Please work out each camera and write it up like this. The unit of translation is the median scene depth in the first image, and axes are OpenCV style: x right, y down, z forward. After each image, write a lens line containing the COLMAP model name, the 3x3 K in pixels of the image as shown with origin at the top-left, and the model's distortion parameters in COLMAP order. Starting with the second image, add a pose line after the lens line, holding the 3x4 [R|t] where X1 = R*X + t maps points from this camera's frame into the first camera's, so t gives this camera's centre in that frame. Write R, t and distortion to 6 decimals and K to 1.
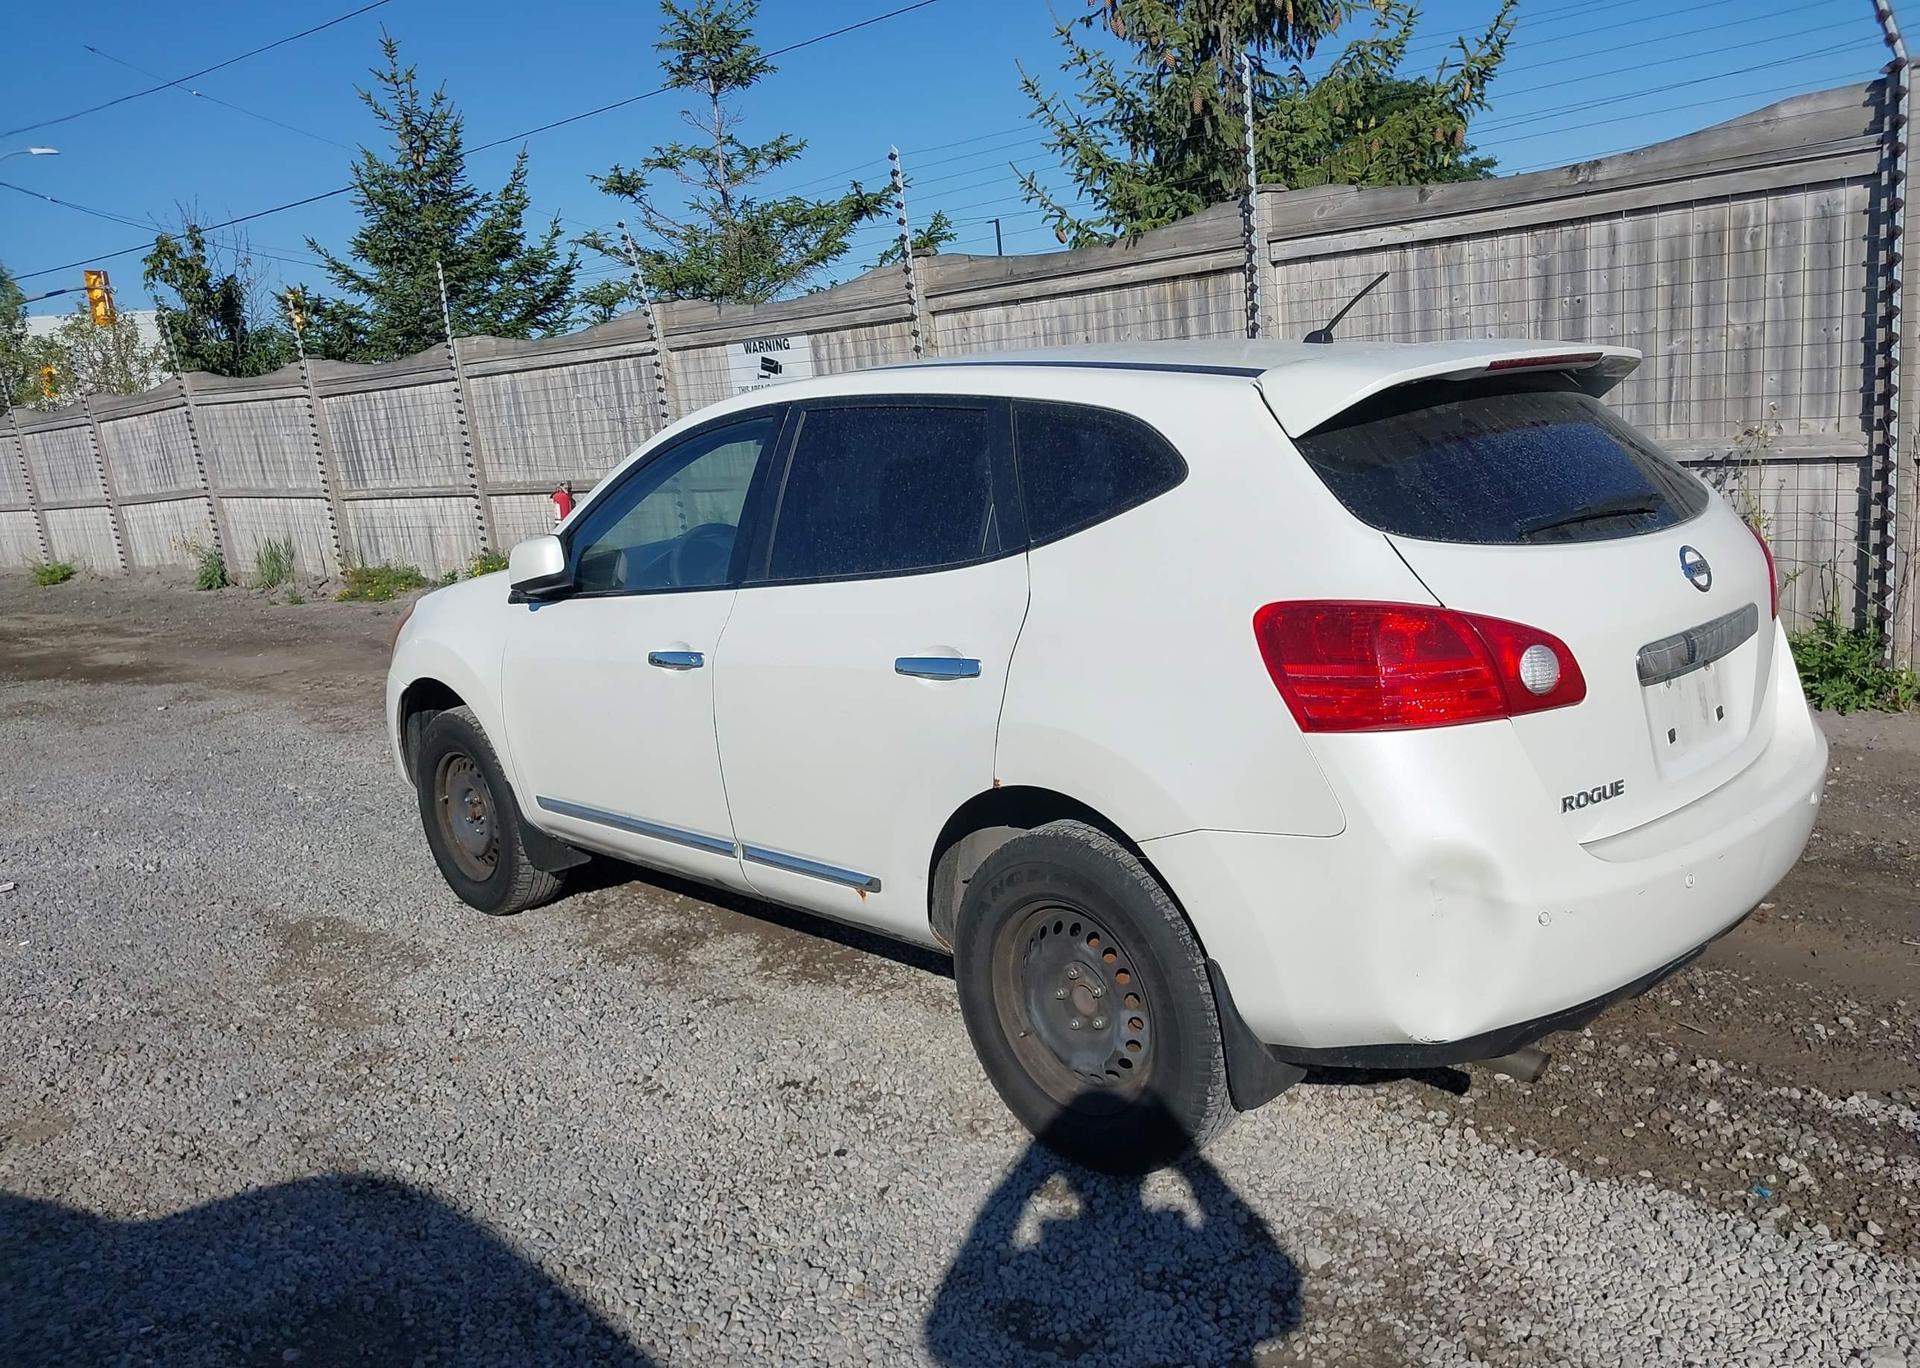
lens RADIAL K [[1538.3, 0, 843.4], [0, 1538.3, 677.6], [0, 0, 1]] dist [0.022073, -0.014085]
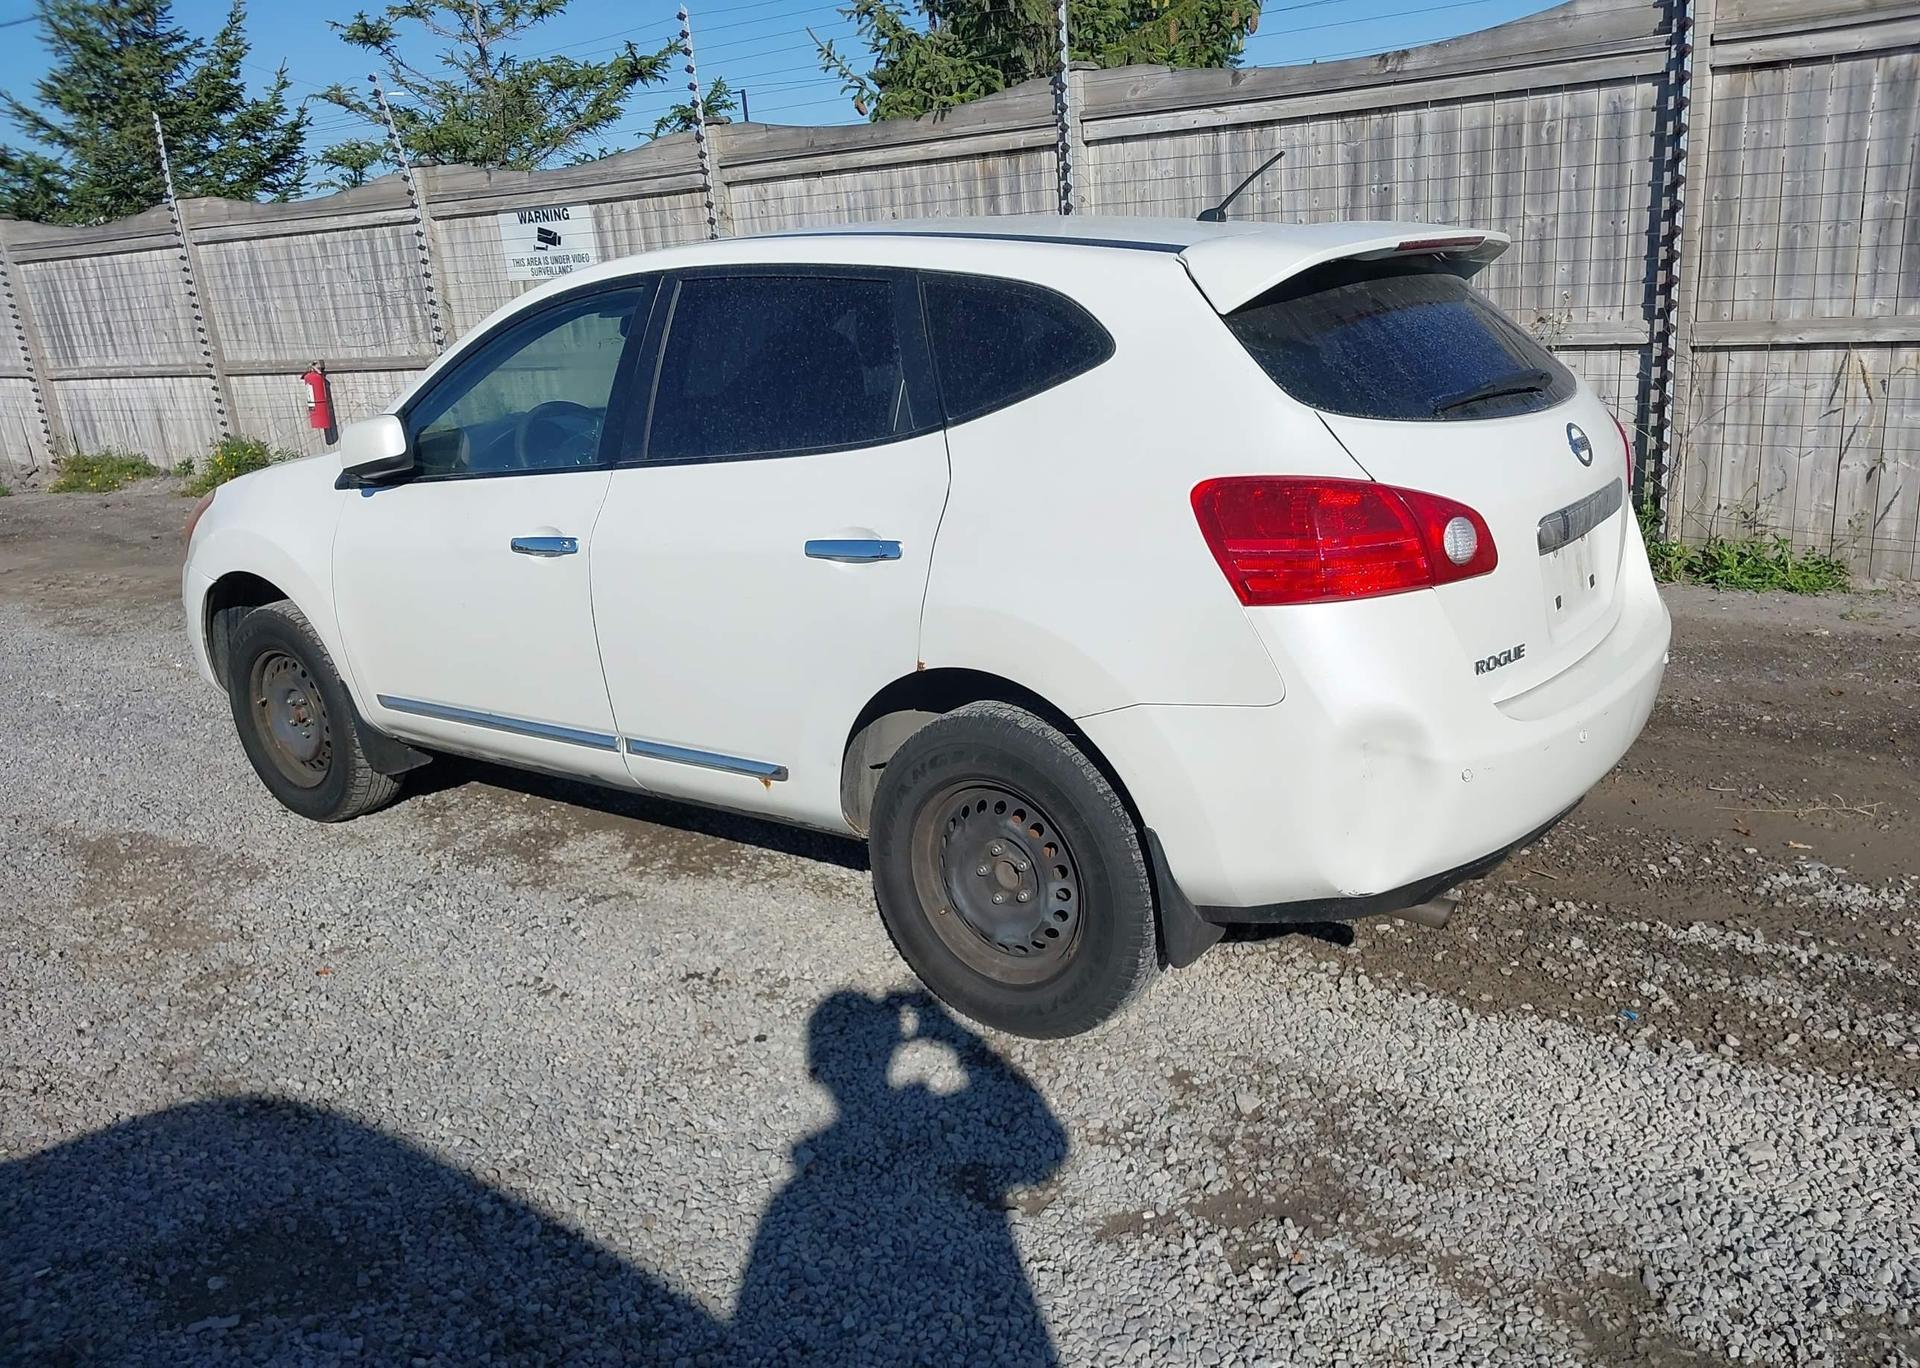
lens RADIAL K [[1565.1, 0, 842.6], [0, 1565.1, 690.8], [0, 0, 1]] dist [0.013801, -0.002877]
pose [[0.984960, -0.027657, 0.170553, -0.082215], [0.014524, 0.996865, 0.077775, 0.004162], [-0.172169, -0.074129, 0.982274, 0.009790]]
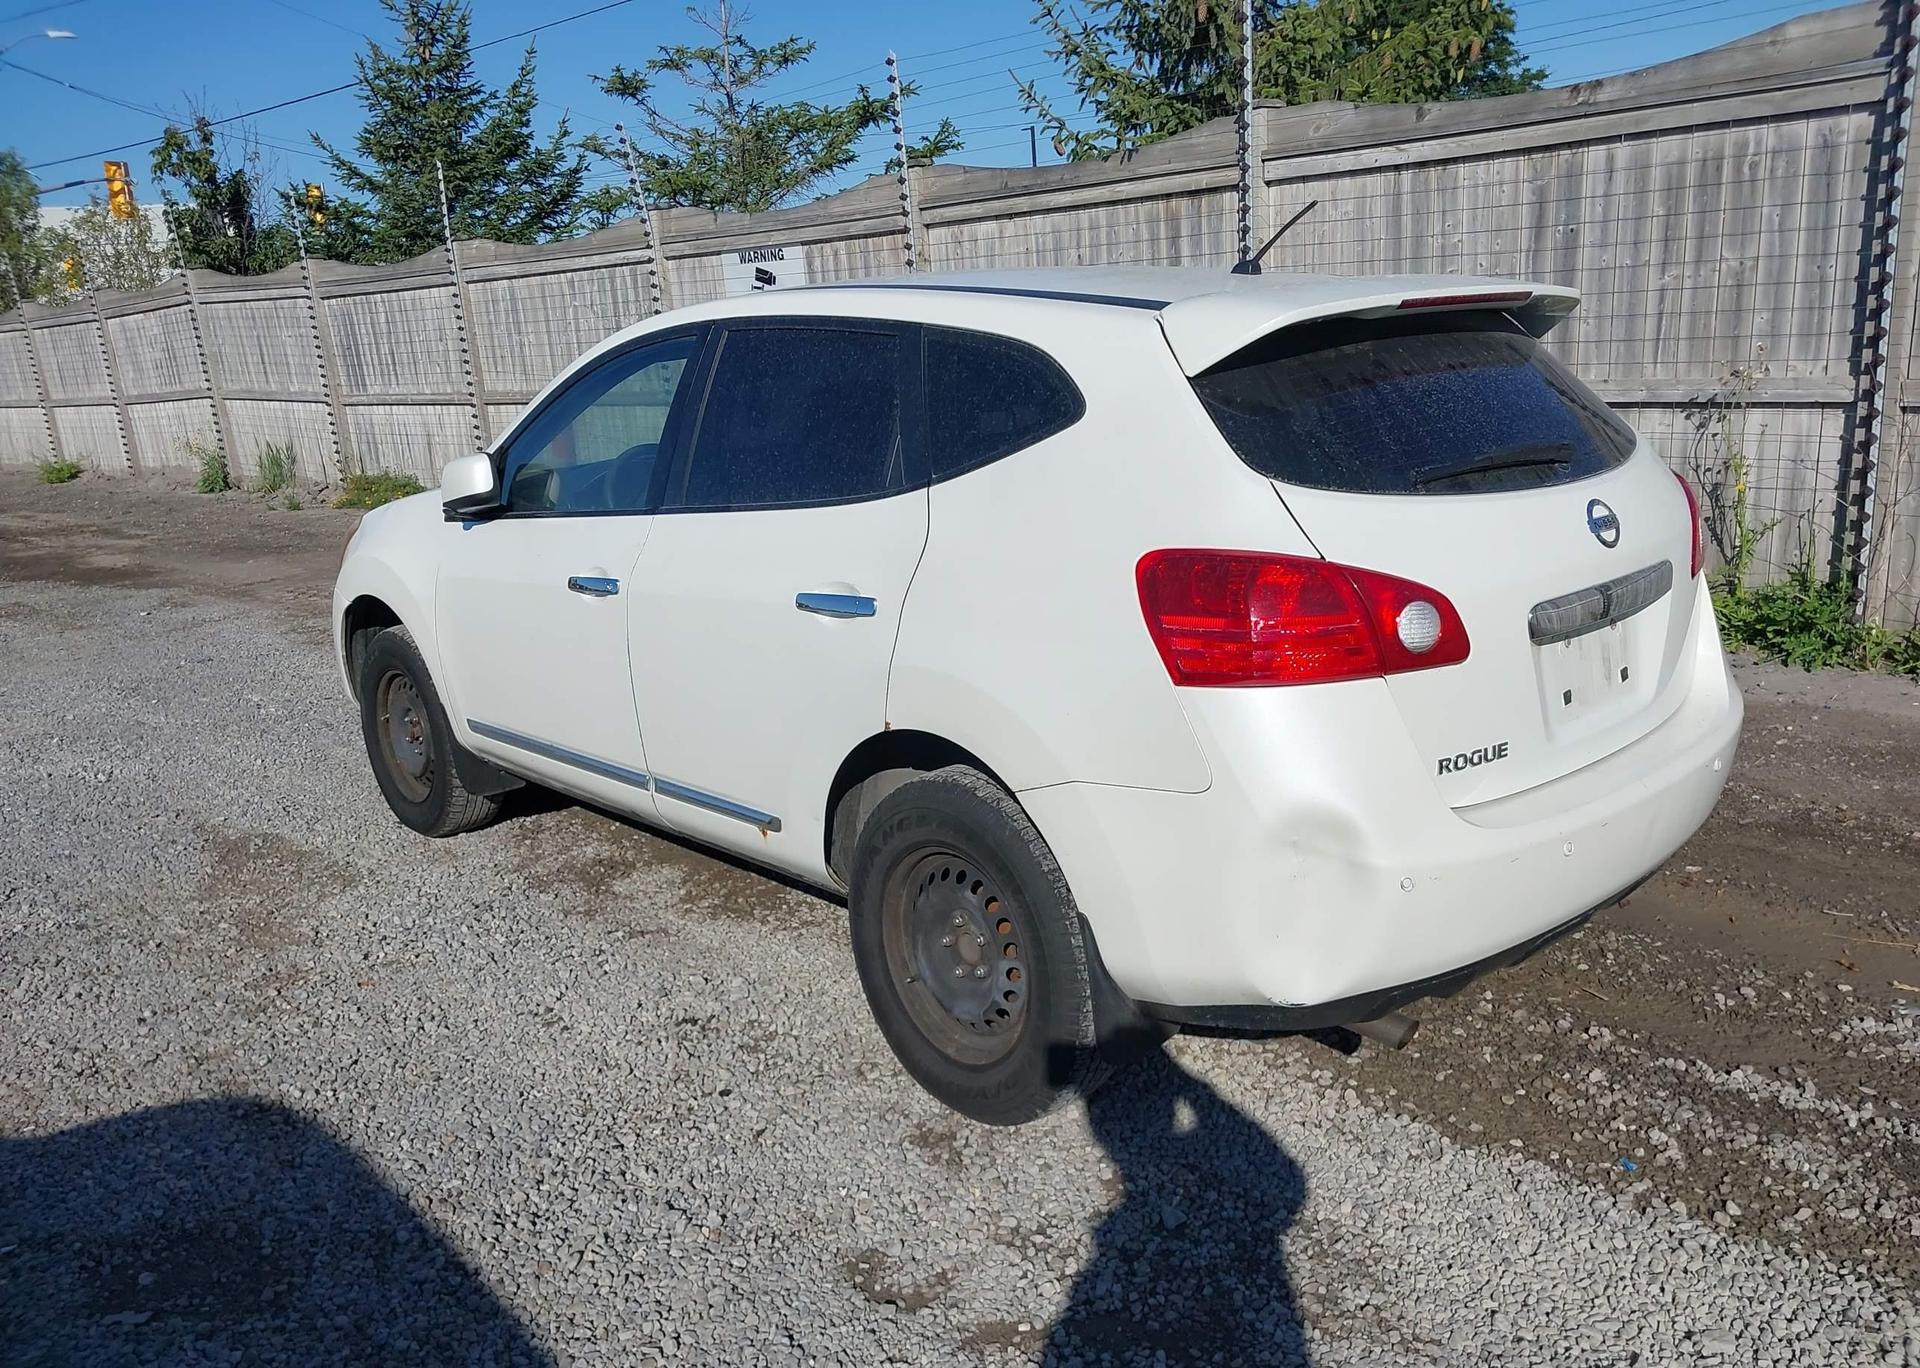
lens RADIAL K [[1548.2, 0, 859.8], [0, 1548.2, 687.6], [0, 0, 1]] dist [0.007788, 0.011165]
pose [[0.999559, 0.026058, -0.014232, 0.065746], [-0.025151, 0.997847, 0.060577, -0.009580], [0.015780, -0.060193, 0.998062, 0.017701]]
